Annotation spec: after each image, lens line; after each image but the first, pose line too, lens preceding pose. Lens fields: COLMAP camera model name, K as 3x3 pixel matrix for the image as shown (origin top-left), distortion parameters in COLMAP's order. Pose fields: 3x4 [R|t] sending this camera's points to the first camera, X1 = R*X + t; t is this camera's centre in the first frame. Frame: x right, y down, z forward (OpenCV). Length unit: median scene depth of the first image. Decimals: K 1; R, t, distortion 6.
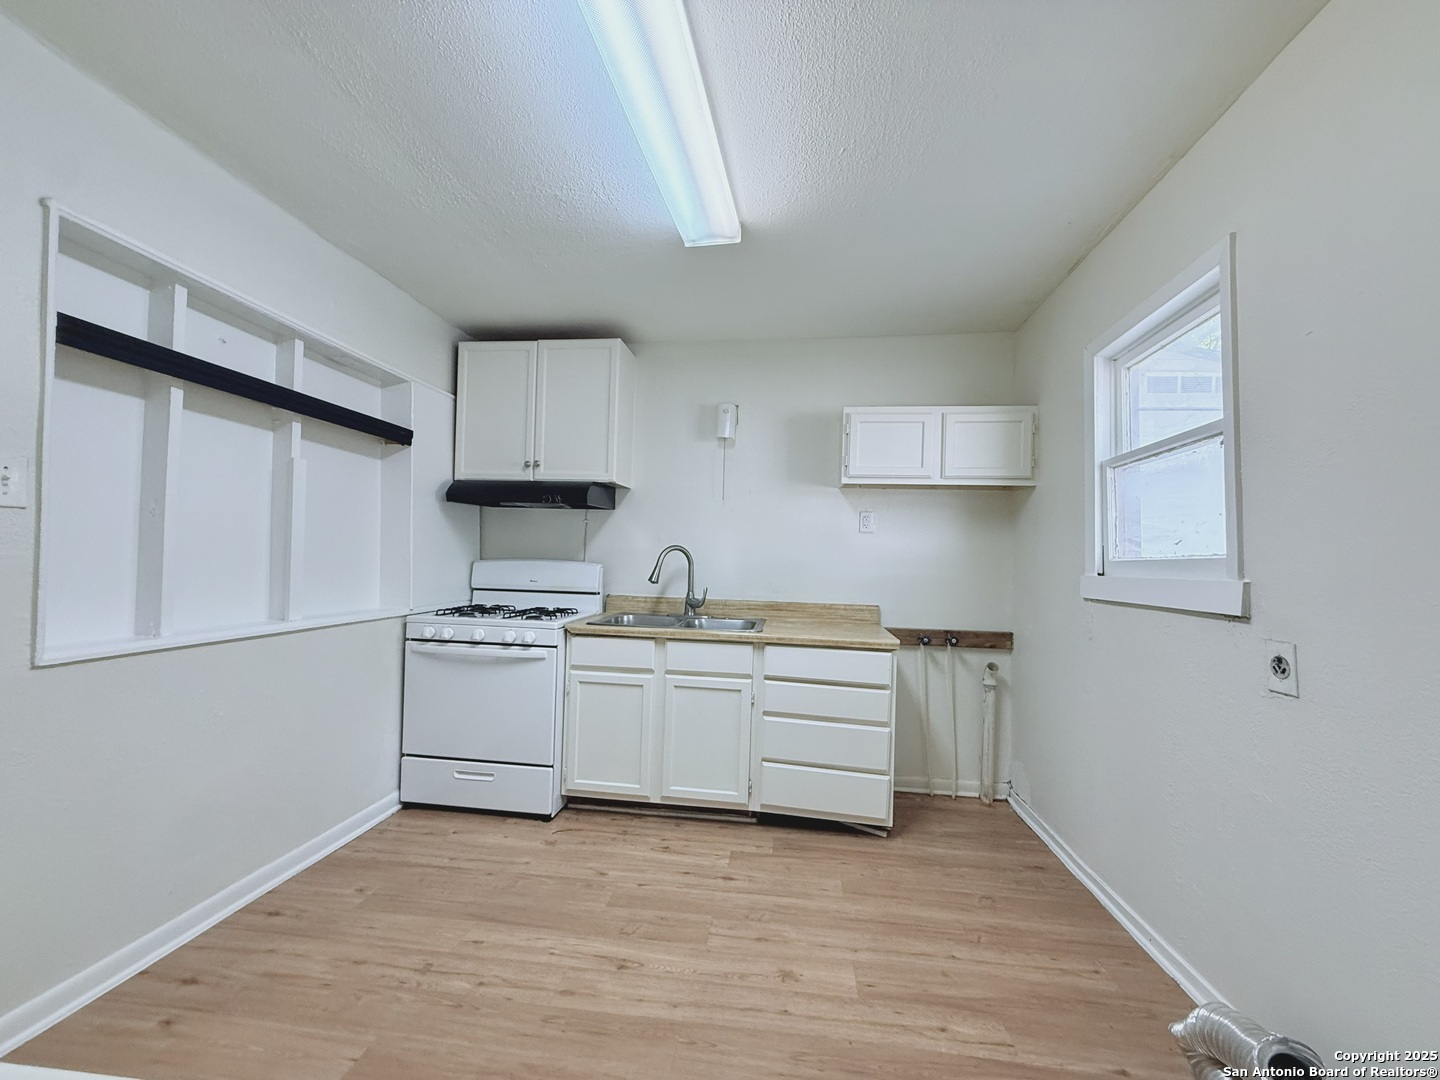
lens RADIAL K [[573.9, 0, 722.9], [0, 573.9, 542.9], [0, 0, 1]] dist [-0.001530, 0.000845]
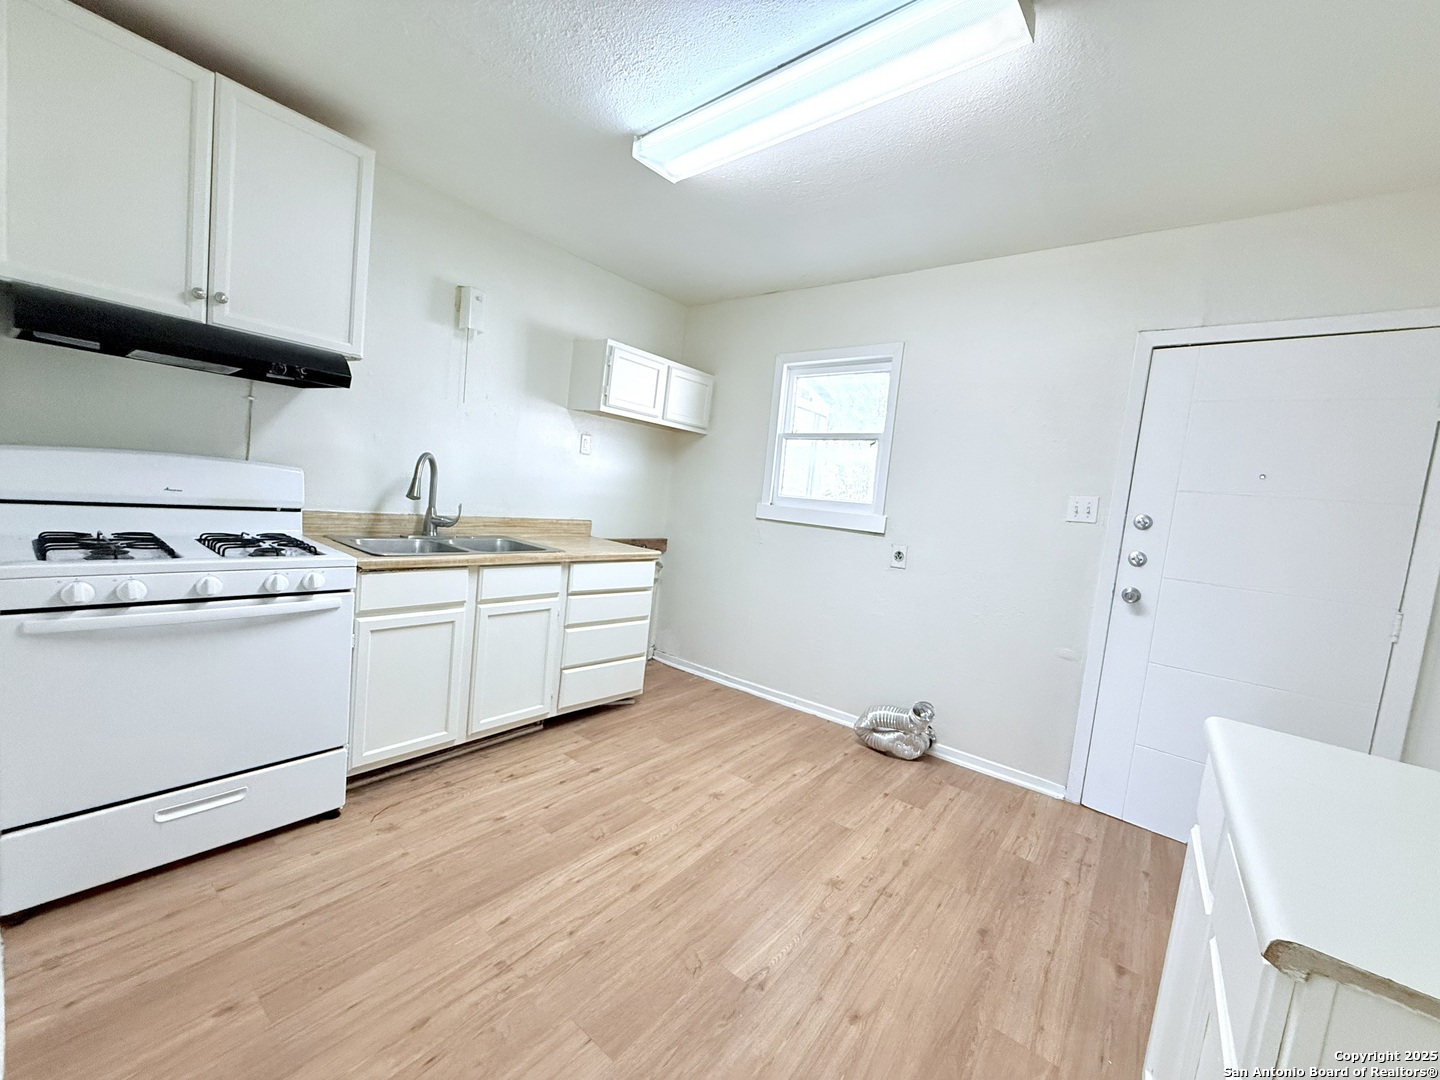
lens RADIAL K [[573.9, 0, 716.8], [0, 573.9, 540.9], [0, 0, 1]] dist [-0.001530, 0.000845]
pose [[0.517388, -0.050164, 0.854279, -0.721543], [-0.109657, 0.986164, 0.124321, -0.023523], [-0.848696, -0.158000, 0.504729, 0.267008]]
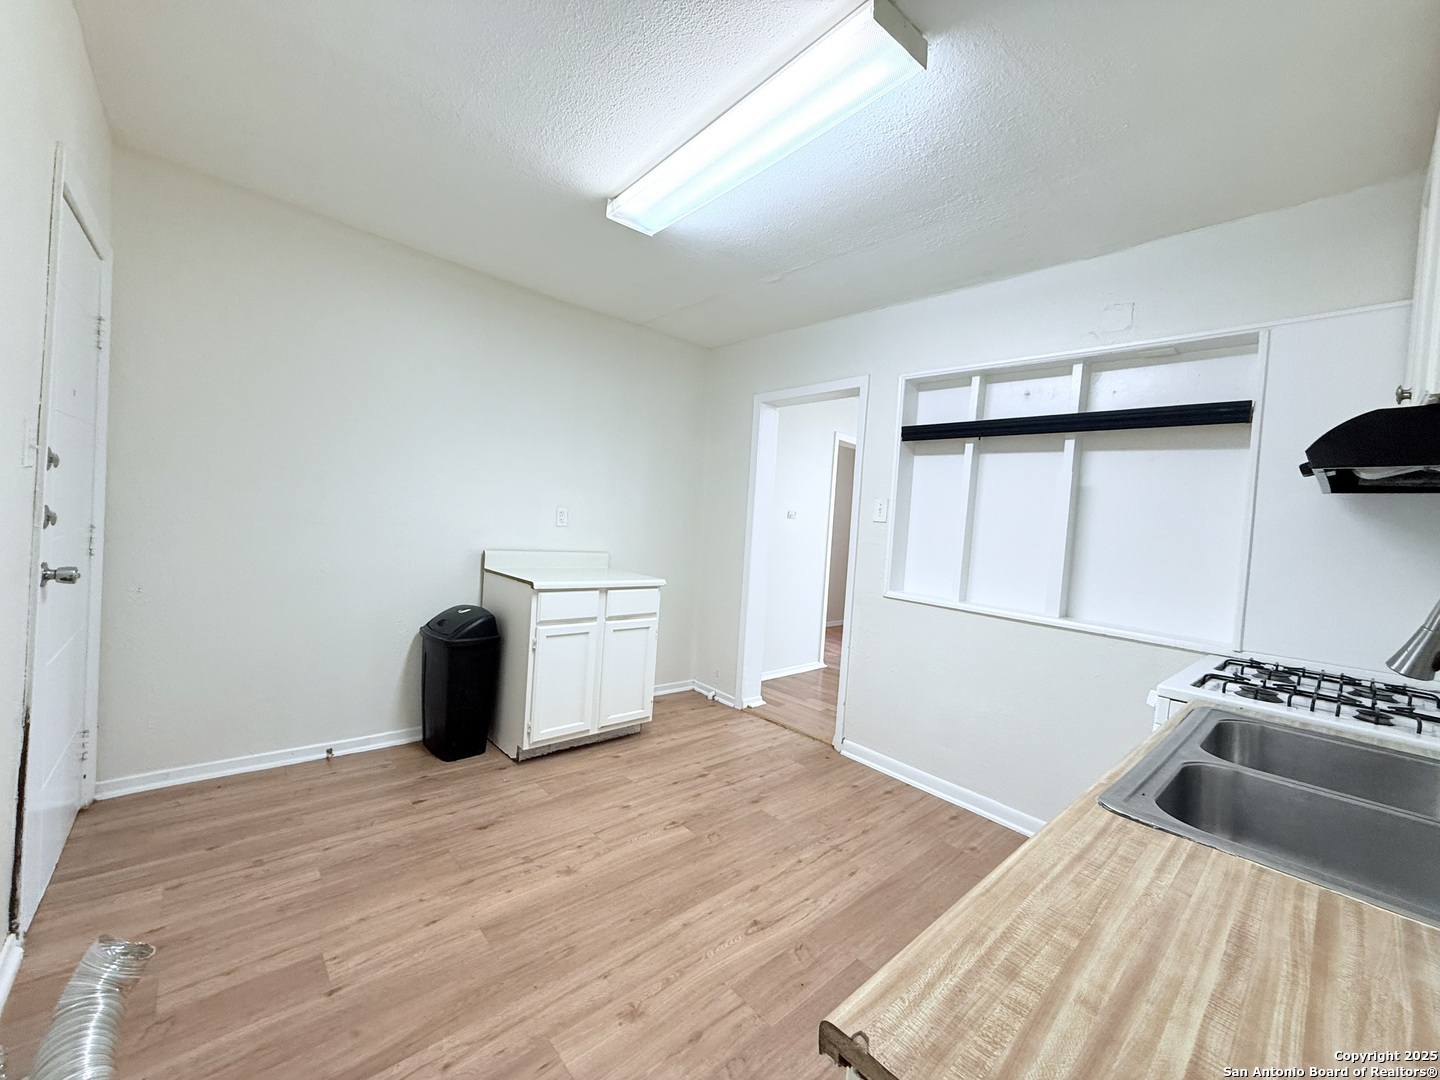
lens RADIAL K [[573.9, 0, 714.2], [0, 573.9, 537.4], [0, 0, 1]] dist [-0.001530, 0.000845]
pose [[-0.654619, -0.043456, -0.754709, 0.489168], [-0.069086, 0.997608, 0.002482, 0.021100], [0.752796, 0.053765, -0.656055, 1.109751]]
